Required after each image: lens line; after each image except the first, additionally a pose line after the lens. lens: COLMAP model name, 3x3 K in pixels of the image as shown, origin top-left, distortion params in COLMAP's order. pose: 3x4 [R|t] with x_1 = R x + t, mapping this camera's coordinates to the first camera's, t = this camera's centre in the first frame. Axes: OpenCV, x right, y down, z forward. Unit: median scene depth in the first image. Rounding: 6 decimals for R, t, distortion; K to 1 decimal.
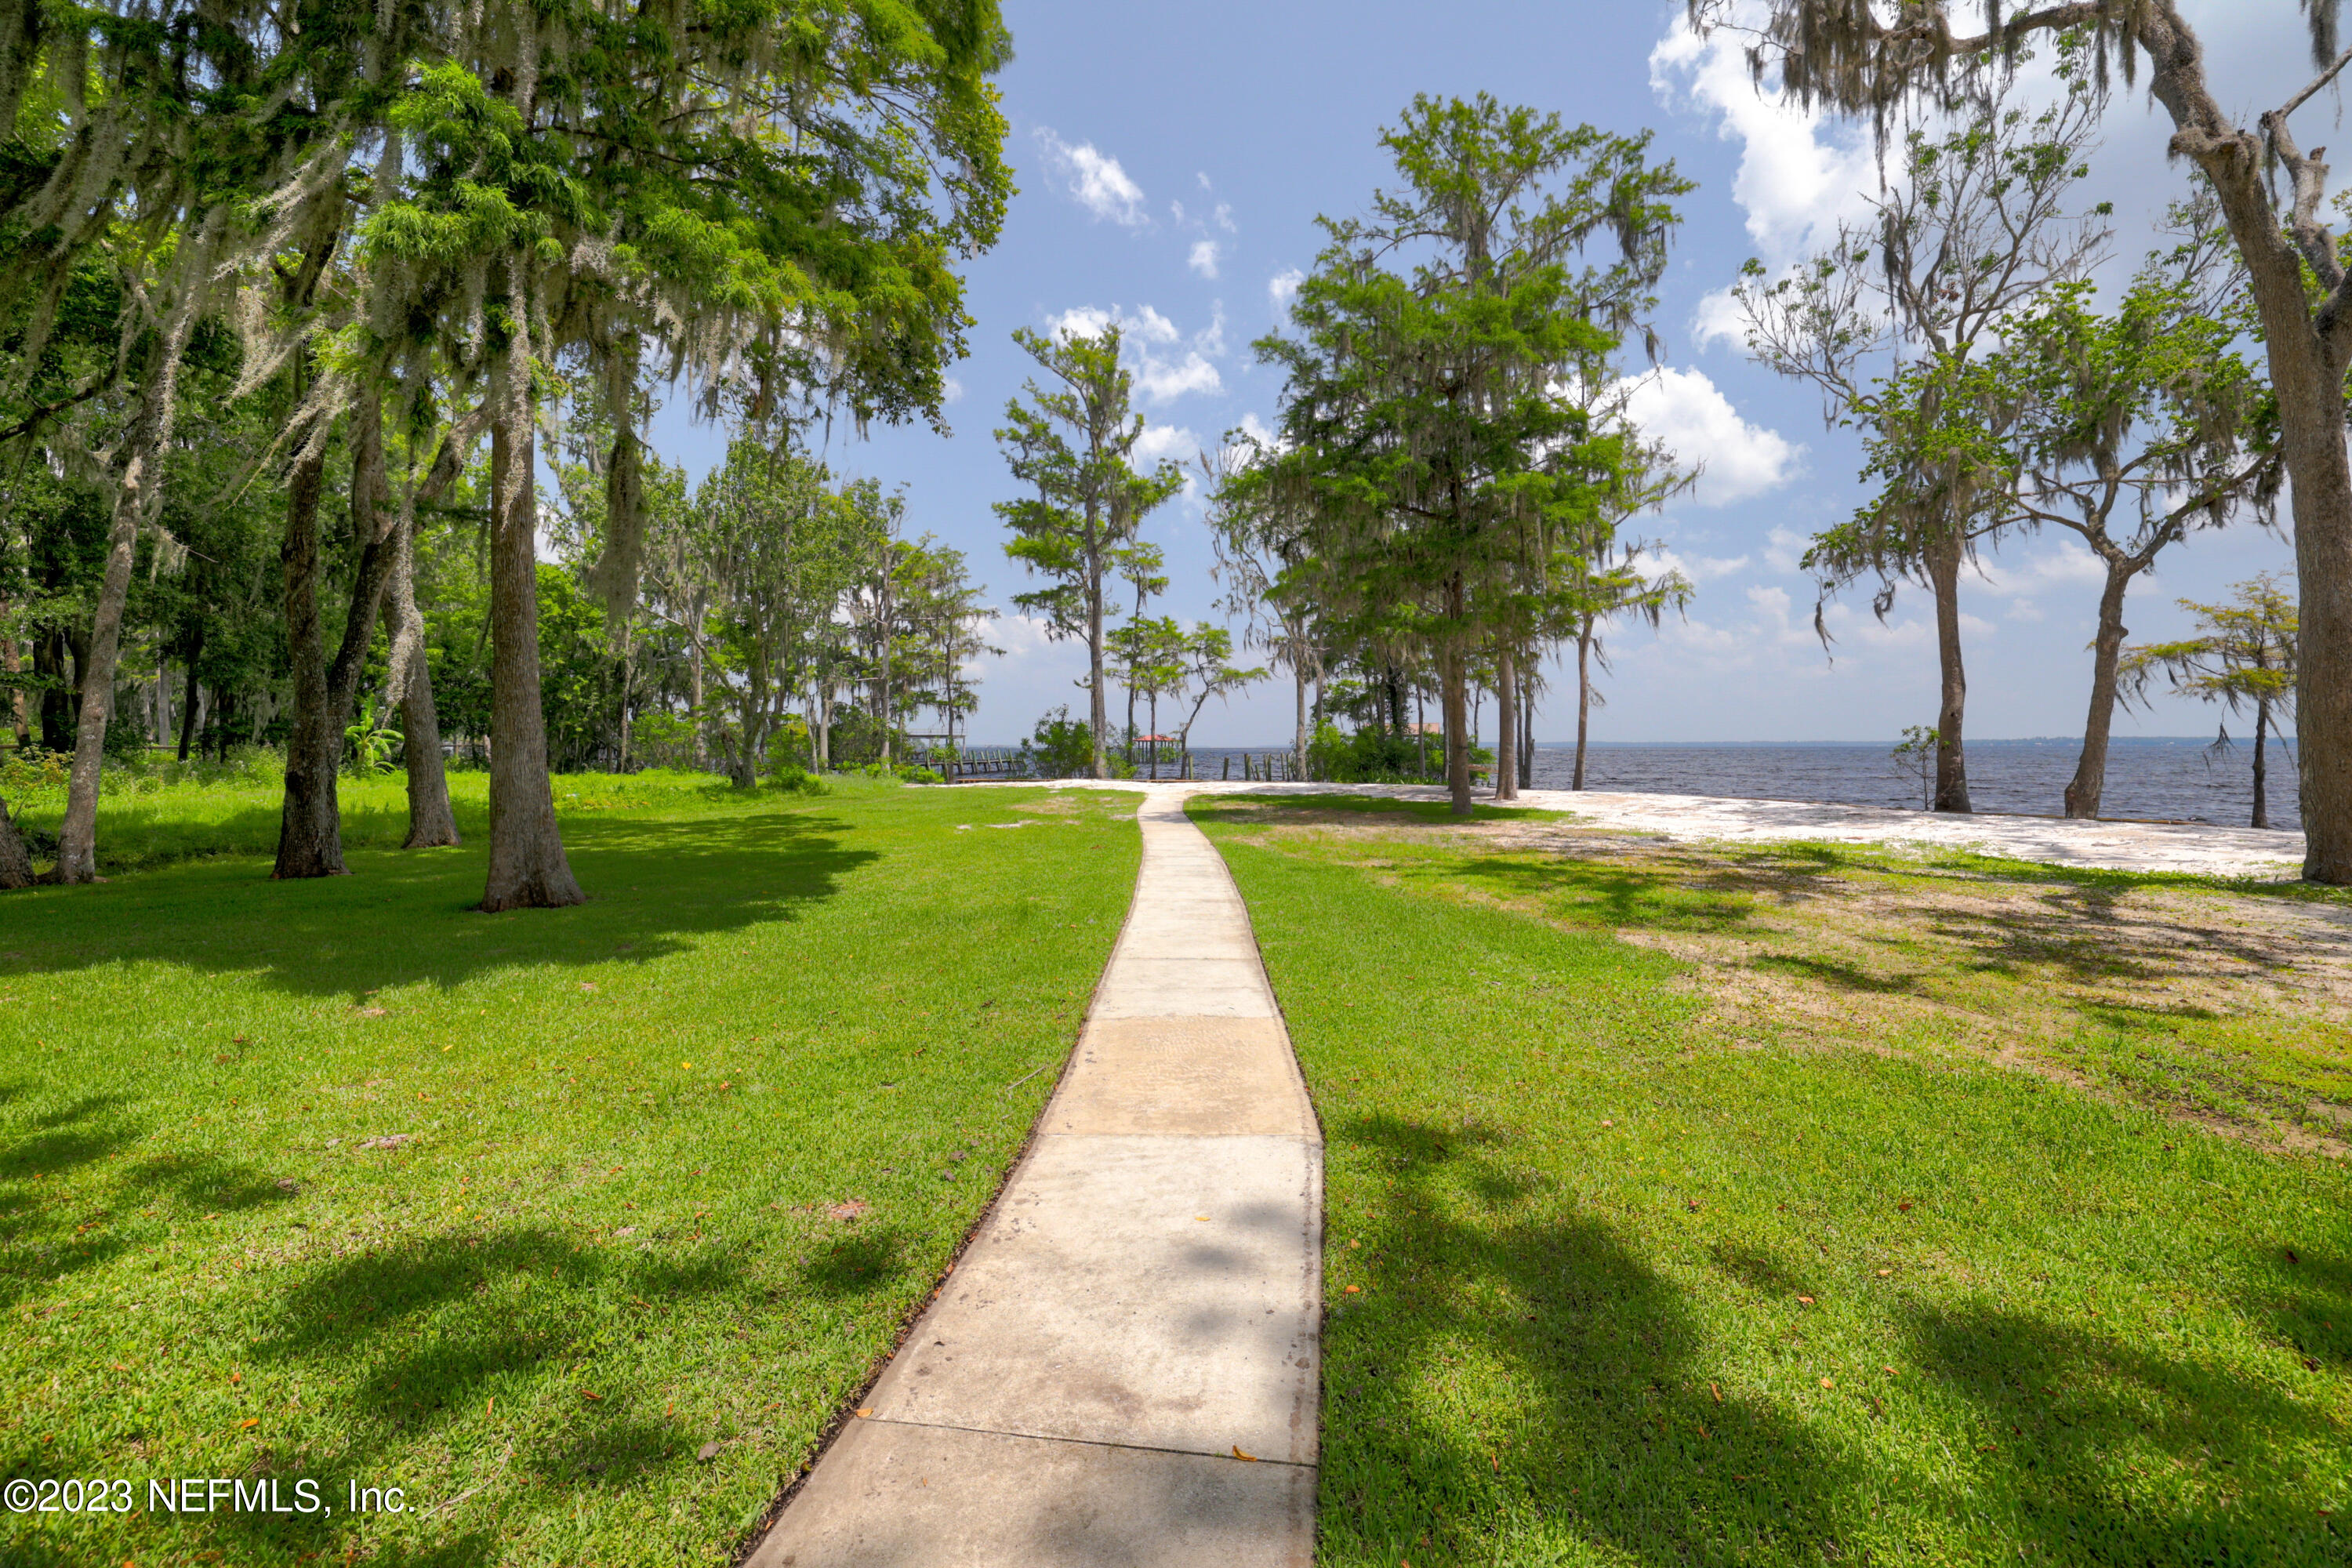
lens RADIAL K [[986.9, 0, 1173.8], [0, 986.9, 755.6], [0, 0, 1]] dist [-0.000224, -0.000002]
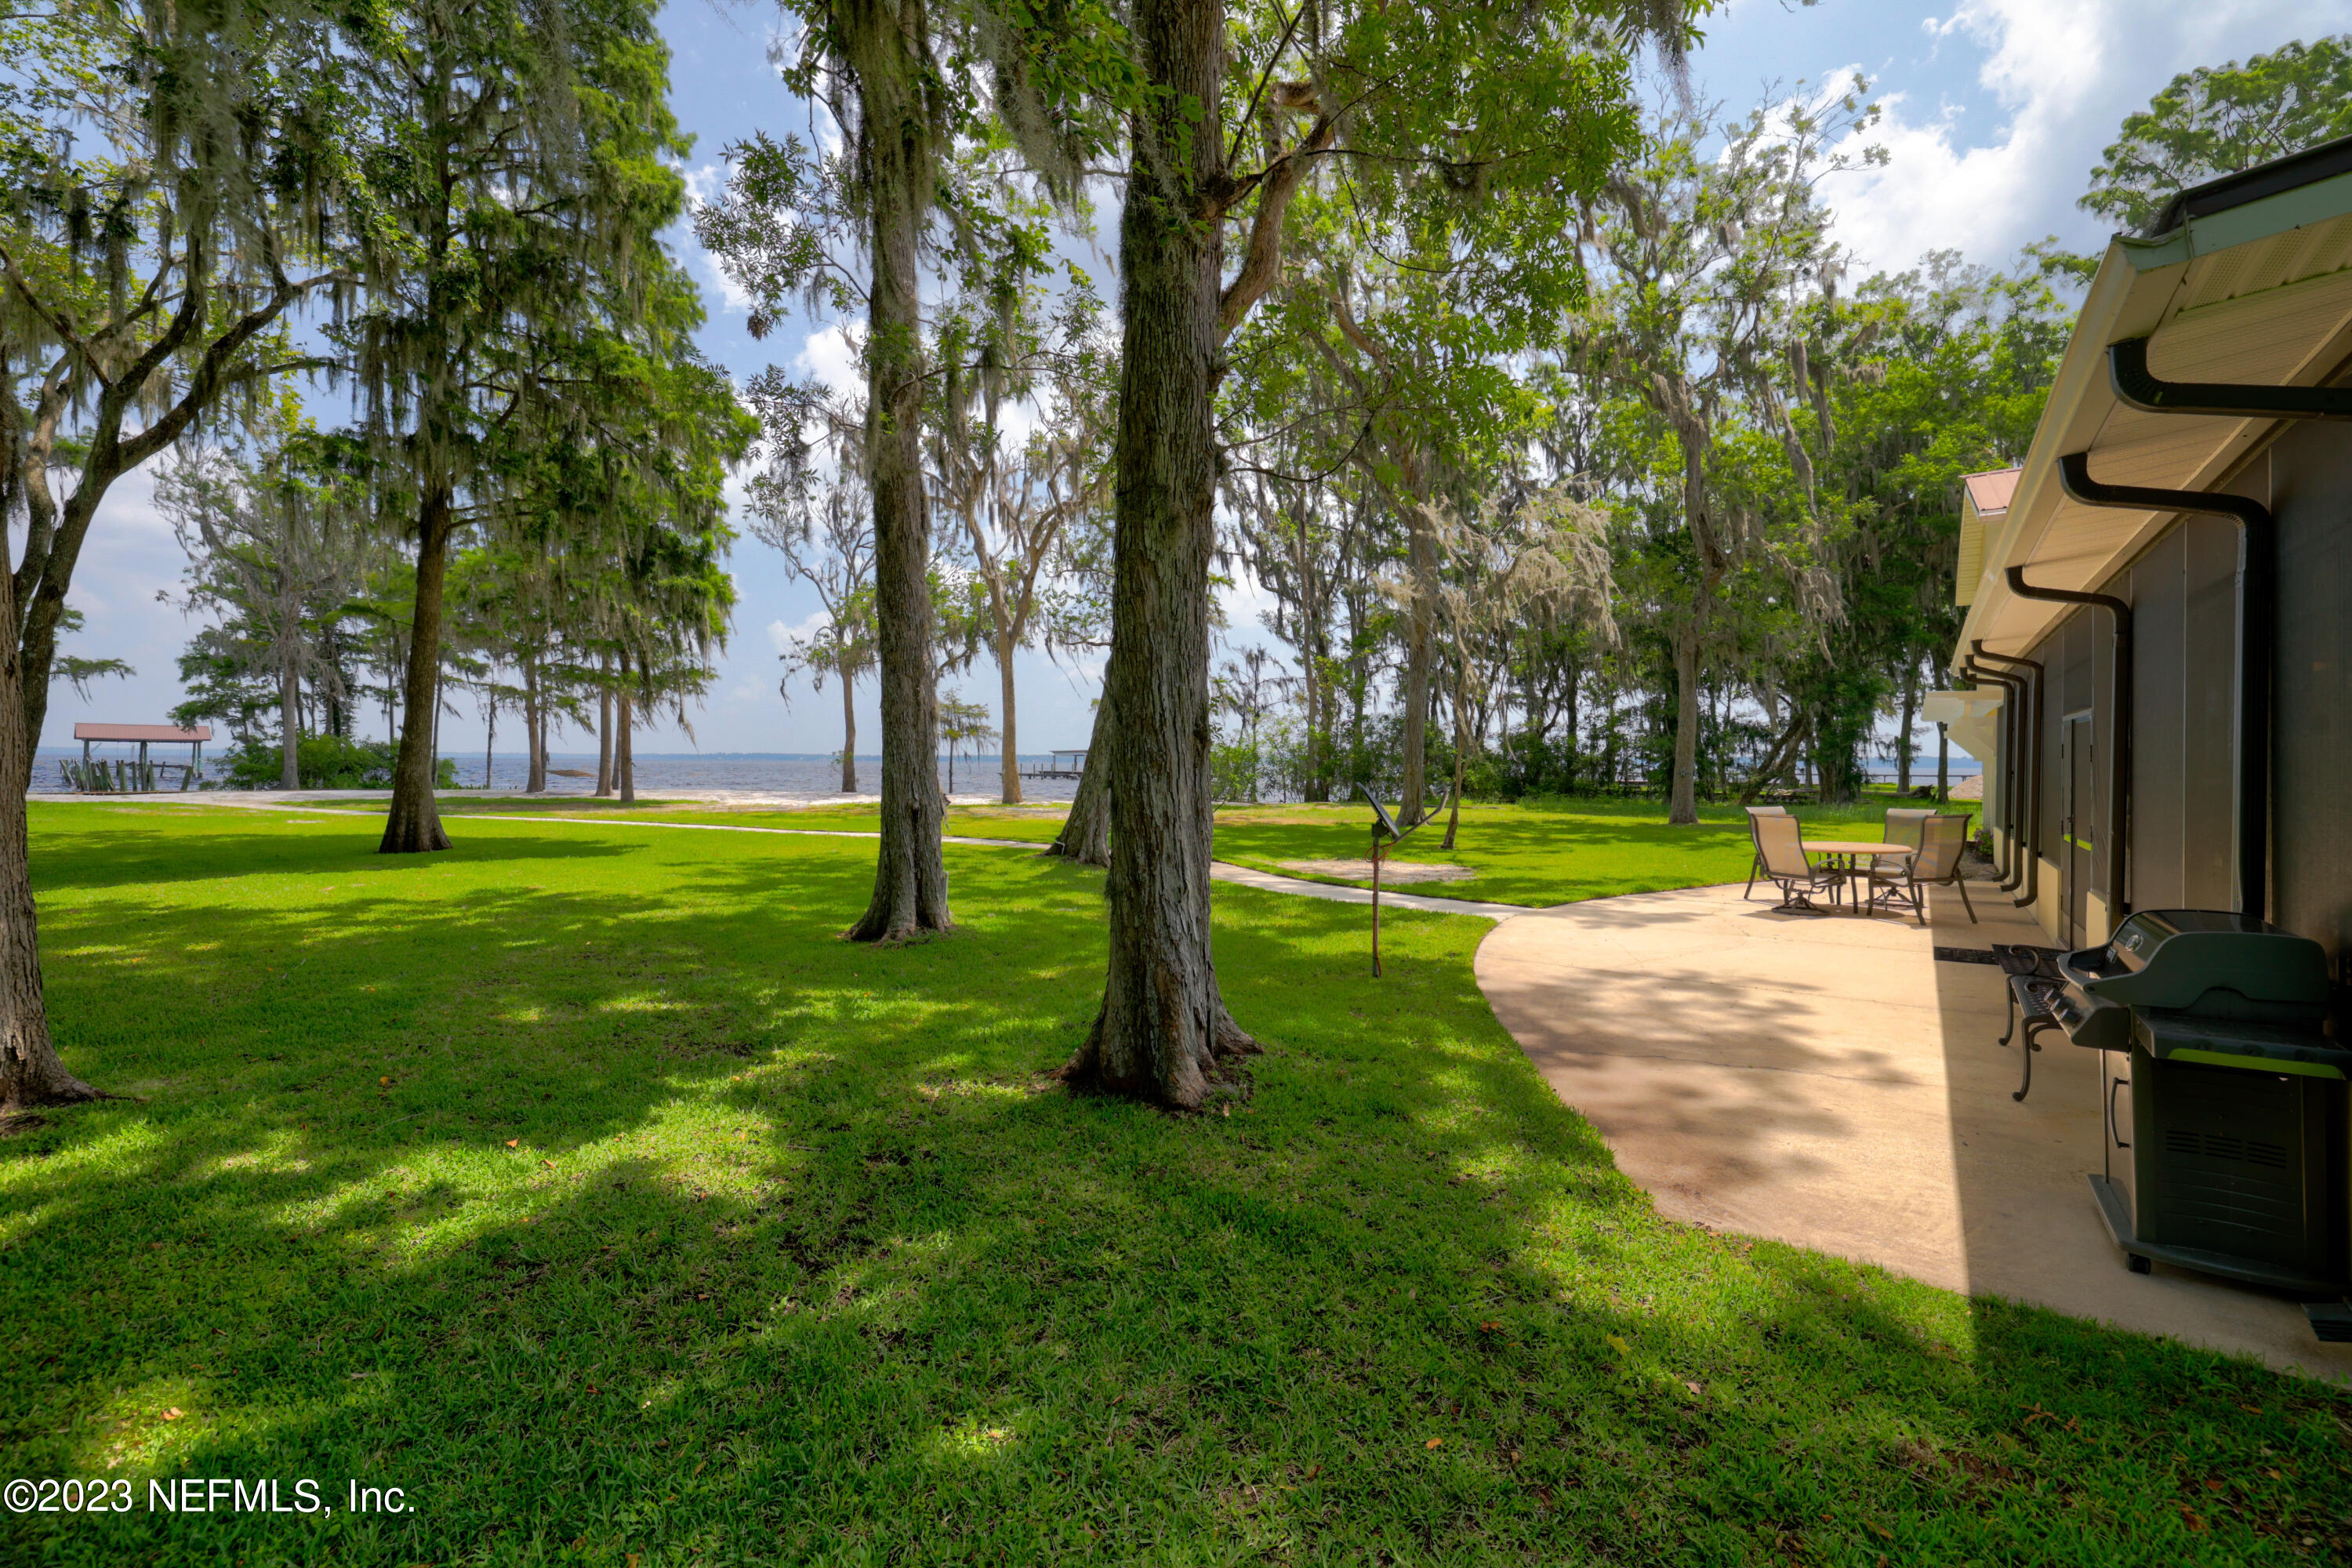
lens RADIAL K [[986.9, 0, 1173.8], [0, 986.9, 755.6], [0, 0, 1]] dist [-0.000224, -0.000002]
pose [[0.404860, 0.010607, 0.914317, -0.713958], [-0.002171, 0.999941, -0.010639, -0.000091], [-0.914376, 0.002322, 0.404859, -0.372483]]
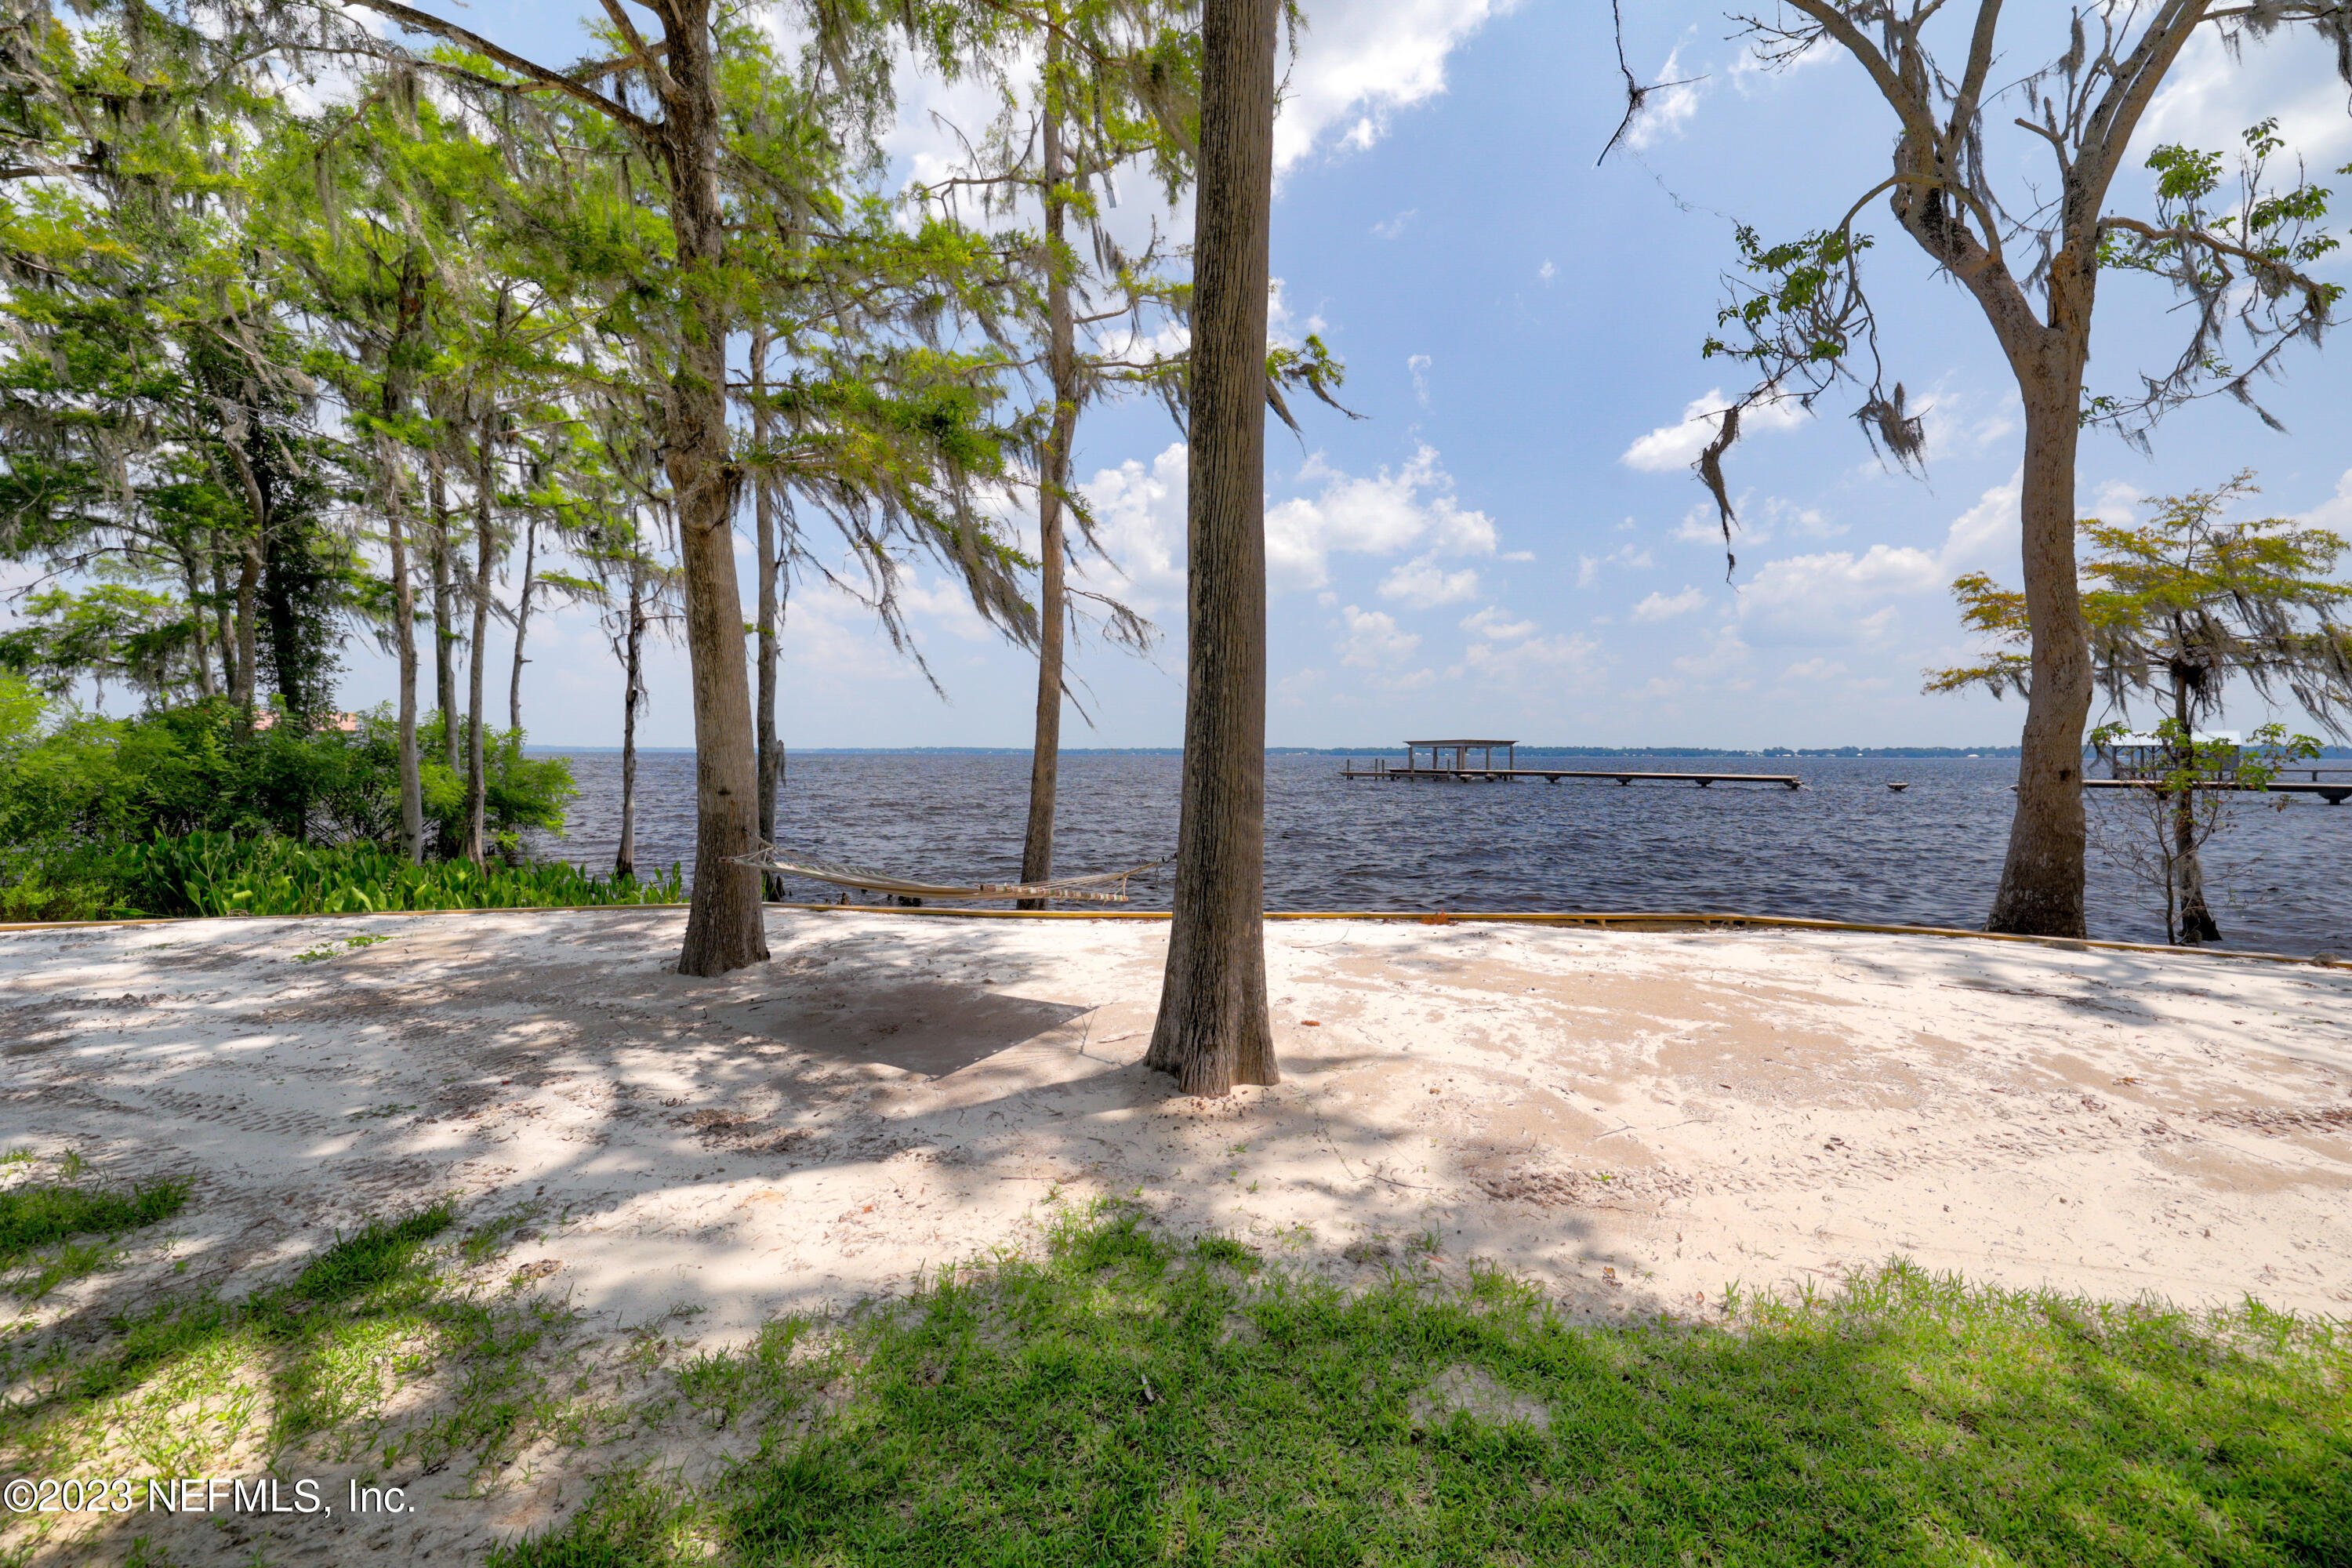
lens RADIAL K [[986.9, 0, 1173.8], [0, 986.9, 755.6], [0, 0, 1]] dist [-0.000224, -0.000002]
pose [[0.571465, 0.003230, 0.820620, 0.217440], [0.001814, 0.999985, -0.005199, -0.014431], [-0.820625, 0.004460, 0.571450, 1.016144]]
